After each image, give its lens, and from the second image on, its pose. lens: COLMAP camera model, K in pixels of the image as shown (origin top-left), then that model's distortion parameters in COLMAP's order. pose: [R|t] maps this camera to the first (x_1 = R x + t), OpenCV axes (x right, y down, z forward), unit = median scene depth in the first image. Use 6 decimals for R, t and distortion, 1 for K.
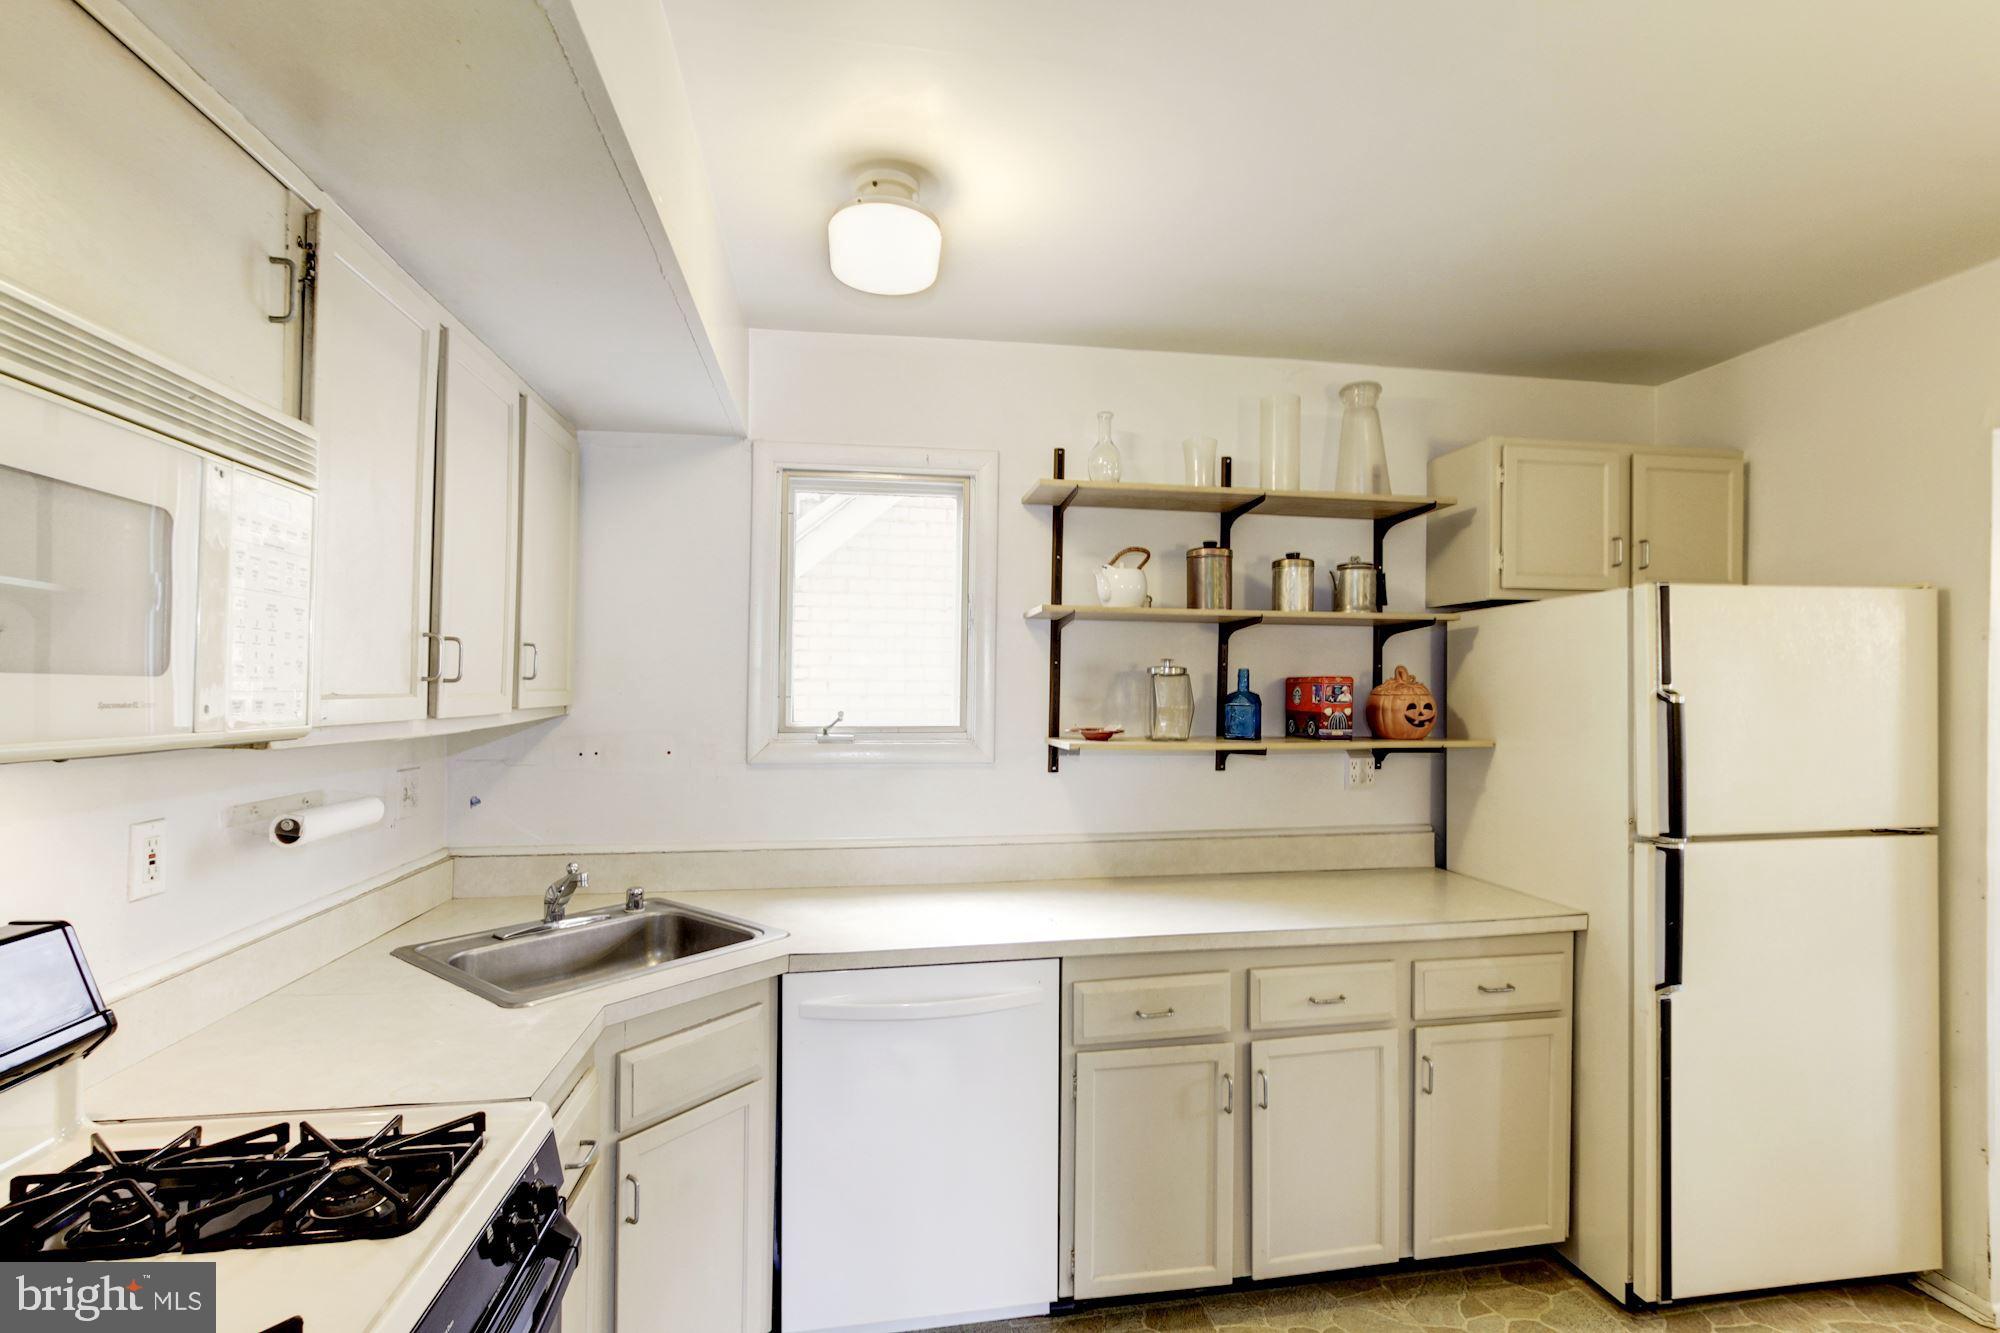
lens RADIAL K [[961.1, 0, 1006.5], [0, 961.1, 680.6], [0, 0, 1]] dist [-0.003781, -0.000068]
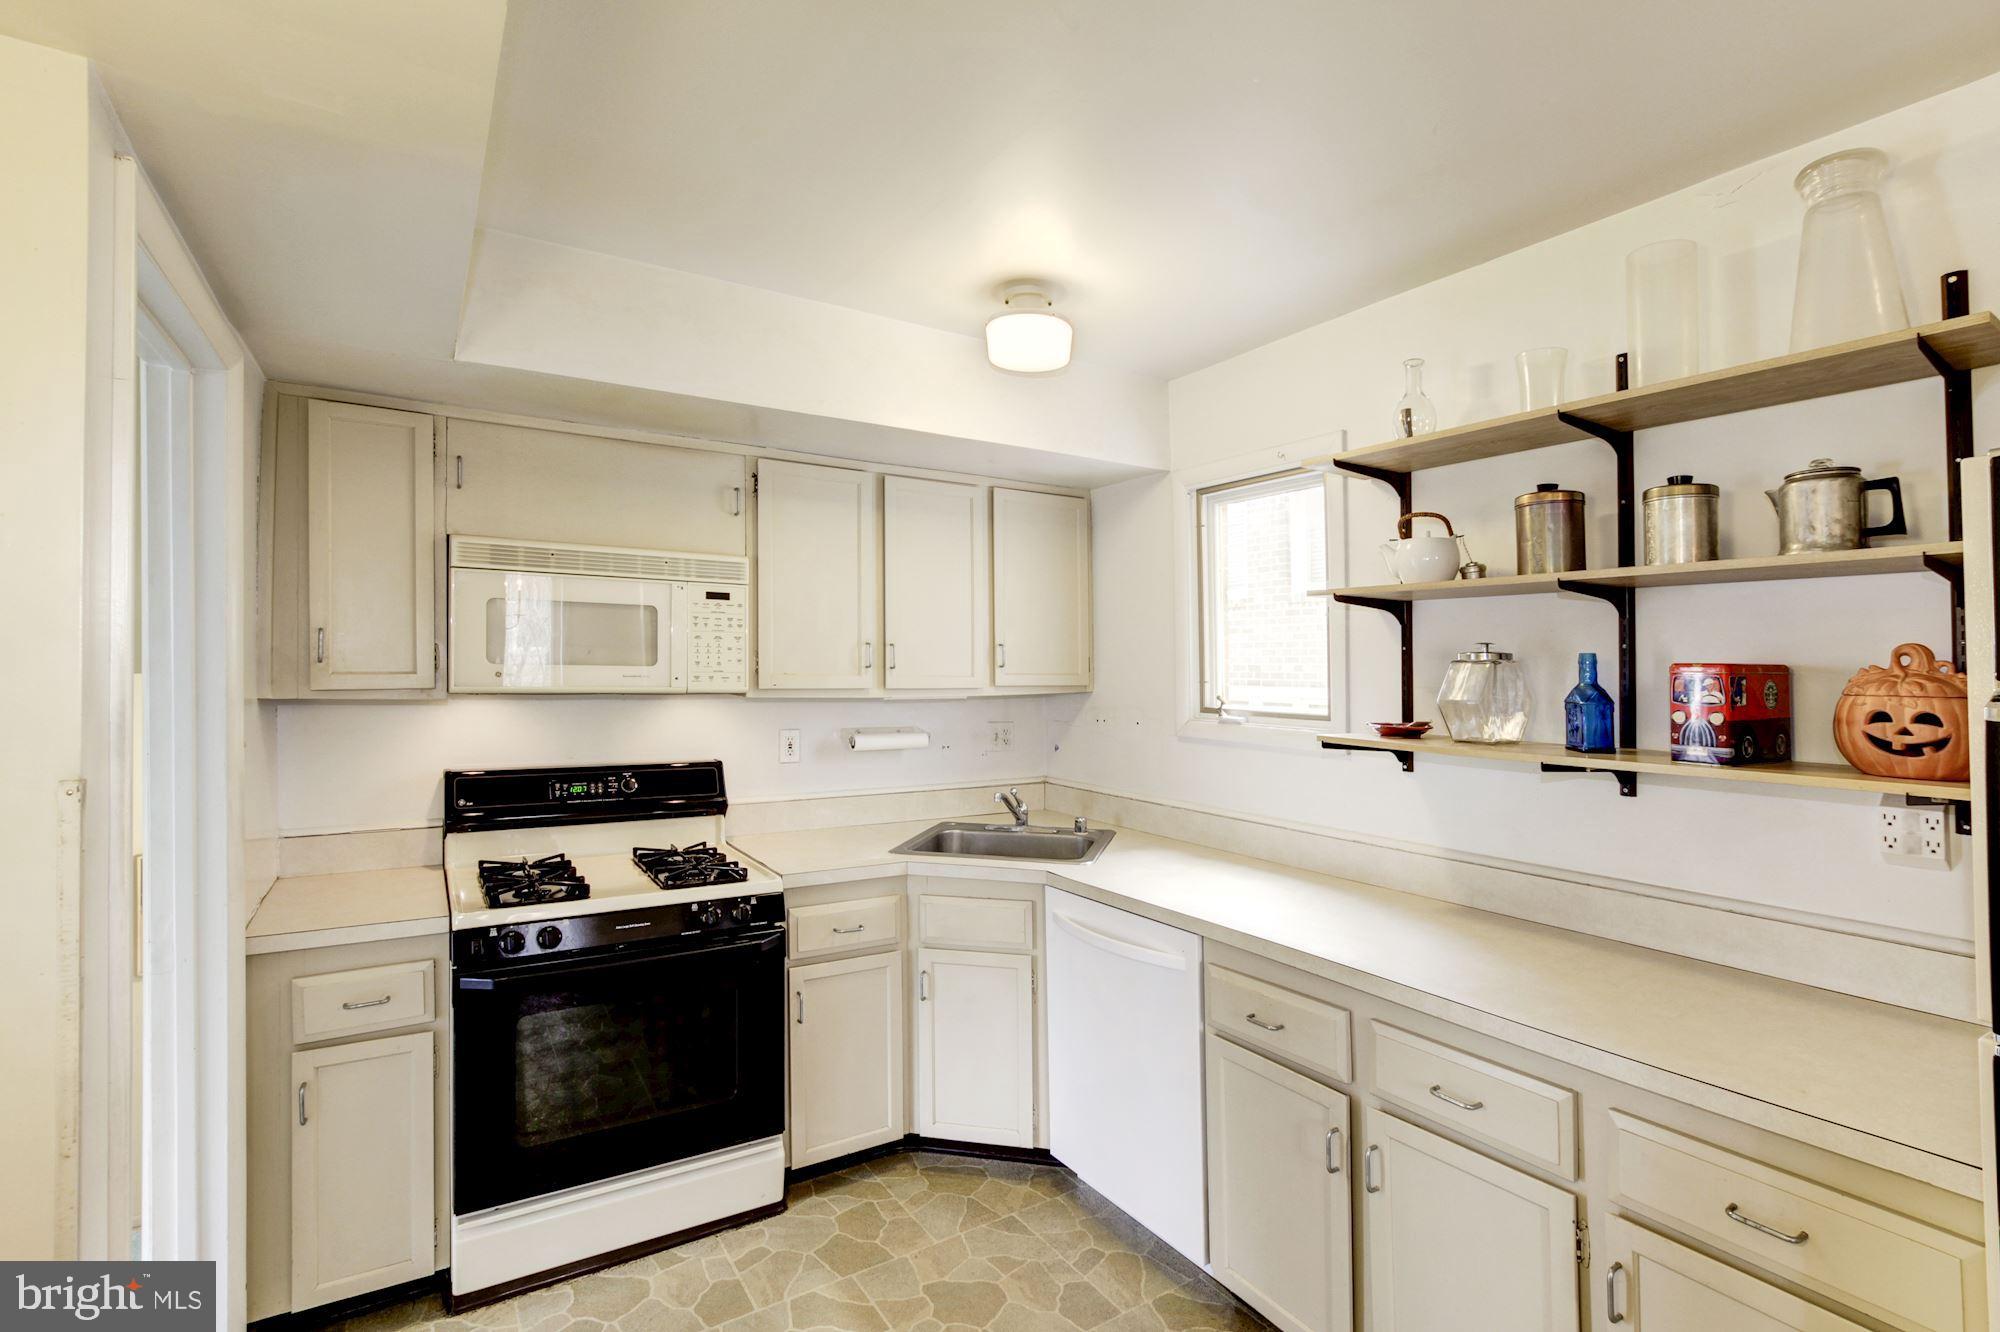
lens RADIAL K [[949.0, 0, 1000.0], [0, 949.0, 666.0], [0, 0, 1]] dist [0.001623, 0.000284]
pose [[0.372839, -0.001065, -0.927896, 0.746517], [-0.001156, 0.999998, -0.001612, -0.000762], [0.927895, 0.001674, 0.372837, 0.333161]]
